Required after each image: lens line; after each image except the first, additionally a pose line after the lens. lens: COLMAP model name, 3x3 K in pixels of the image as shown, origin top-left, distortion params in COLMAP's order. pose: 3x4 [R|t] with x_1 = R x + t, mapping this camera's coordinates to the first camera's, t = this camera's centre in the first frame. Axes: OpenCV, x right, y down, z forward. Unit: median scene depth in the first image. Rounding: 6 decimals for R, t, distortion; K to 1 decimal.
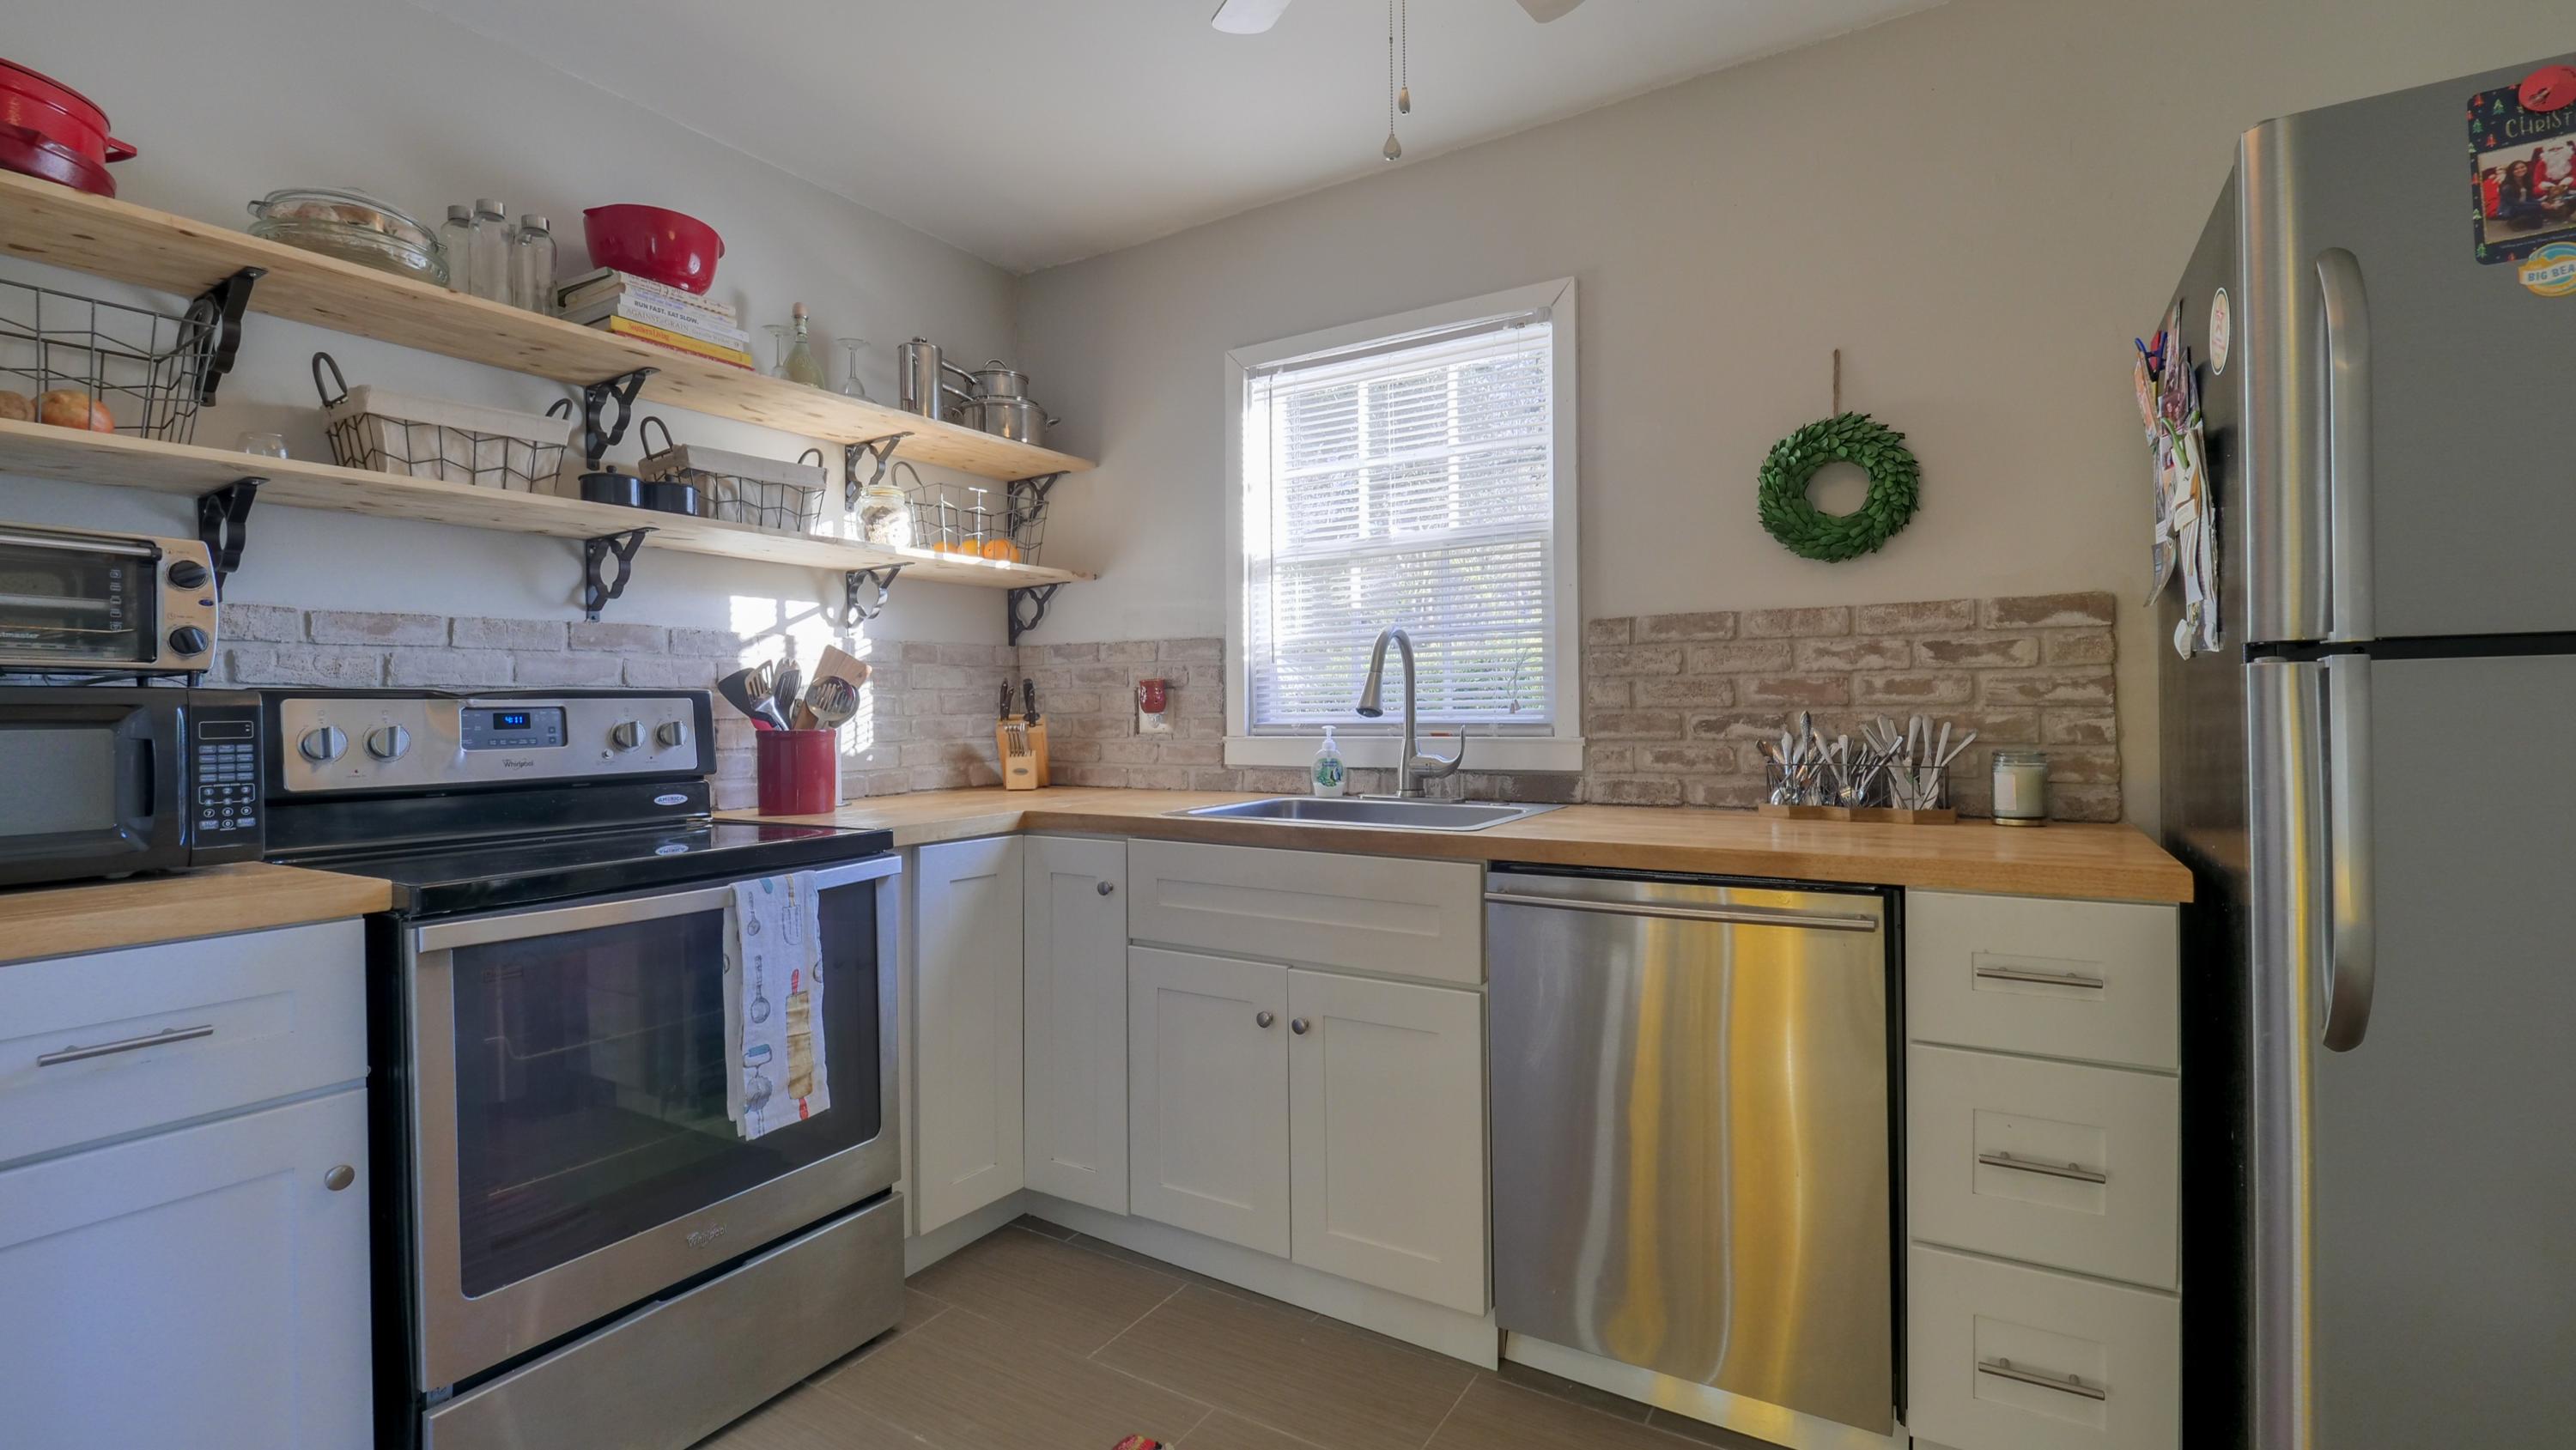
lens RADIAL K [[998.1, 0, 1286.4], [0, 998.1, 704.5], [0, 0, 1]] dist [-0.033438, -0.000121]
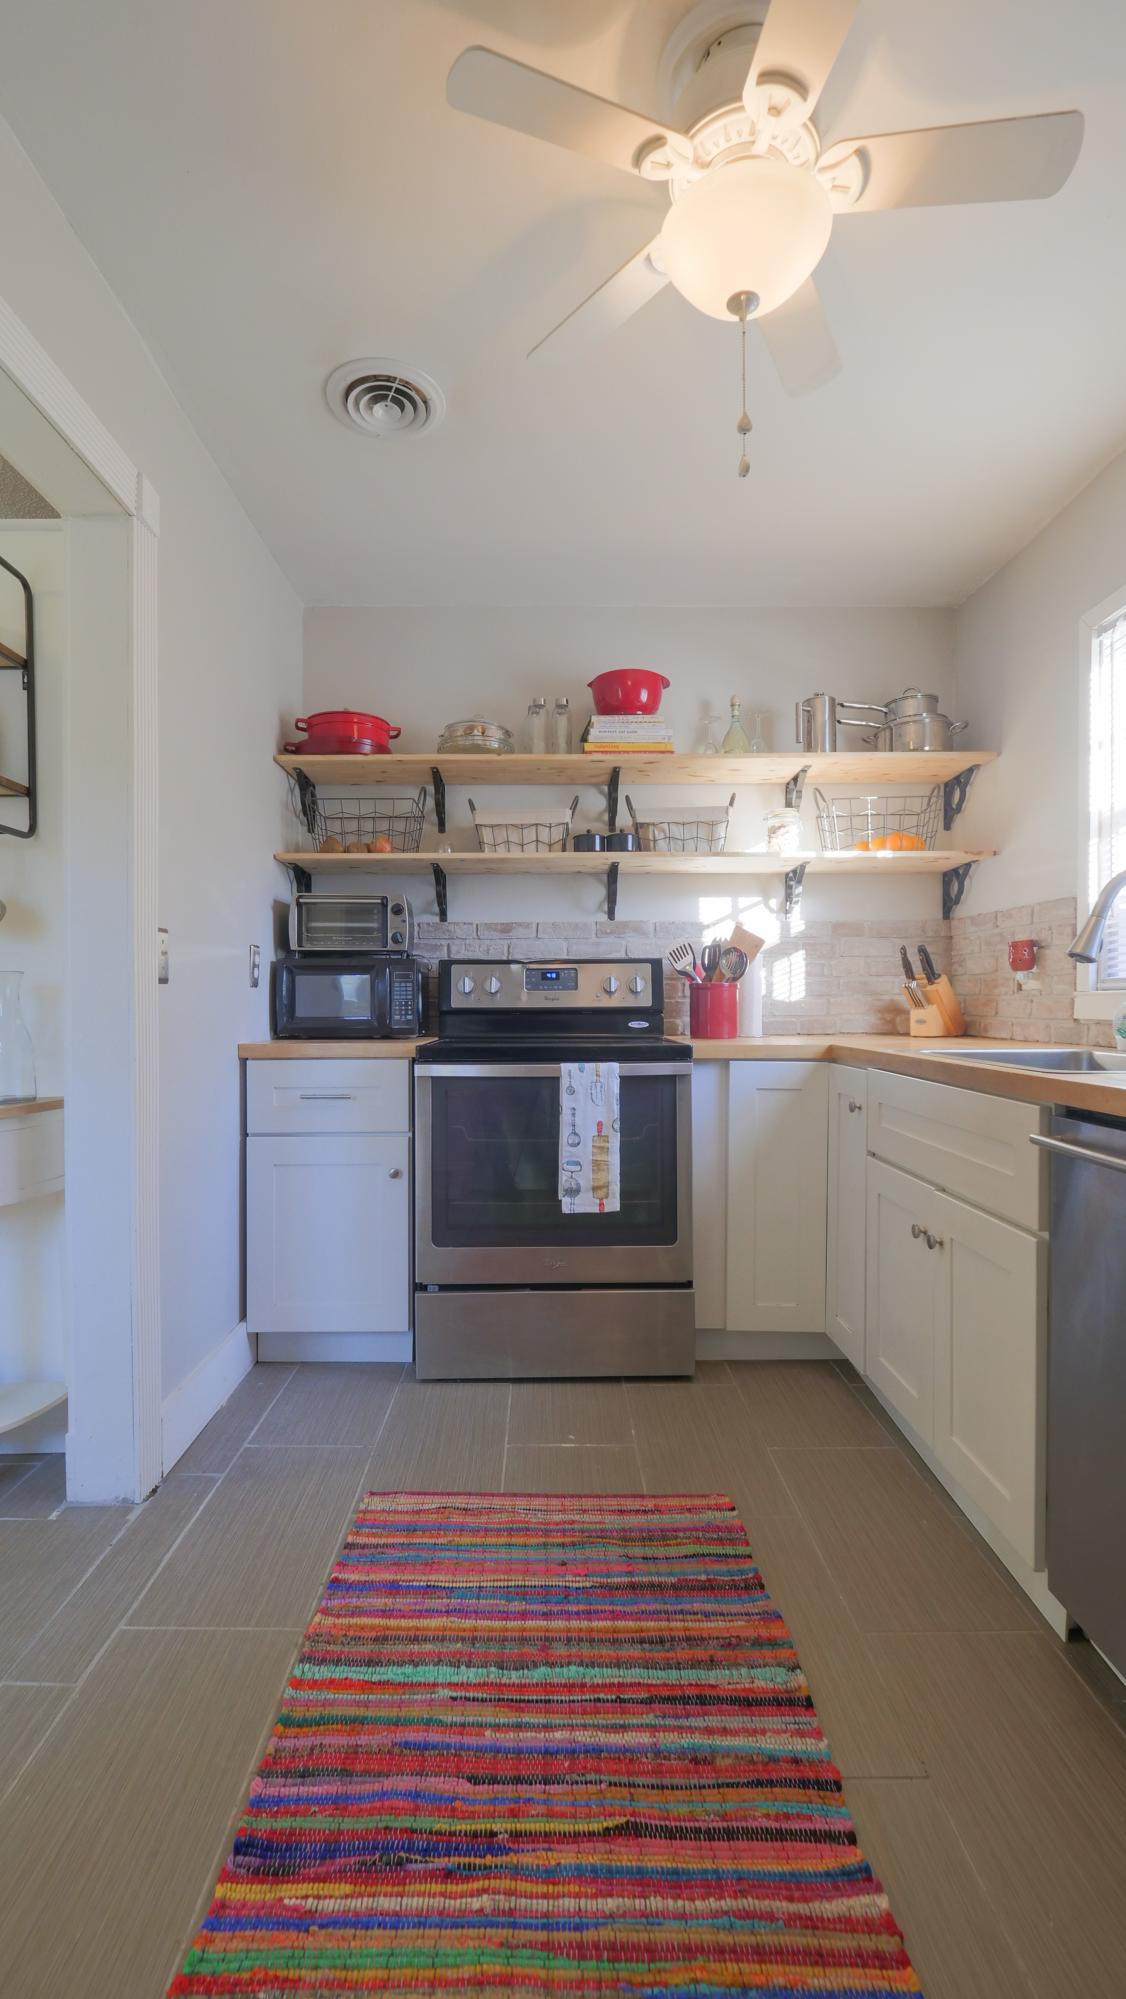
lens RADIAL K [[774.6, 0, 565.5], [0, 774.6, 994.4], [0, 0, 1]] dist [-0.033438, -0.000121]
pose [[0.579734, 0.007305, -0.814773, 0.364486], [0.006055, 0.999894, 0.013273, 0.027718], [0.814783, -0.012629, 0.579628, 0.144913]]
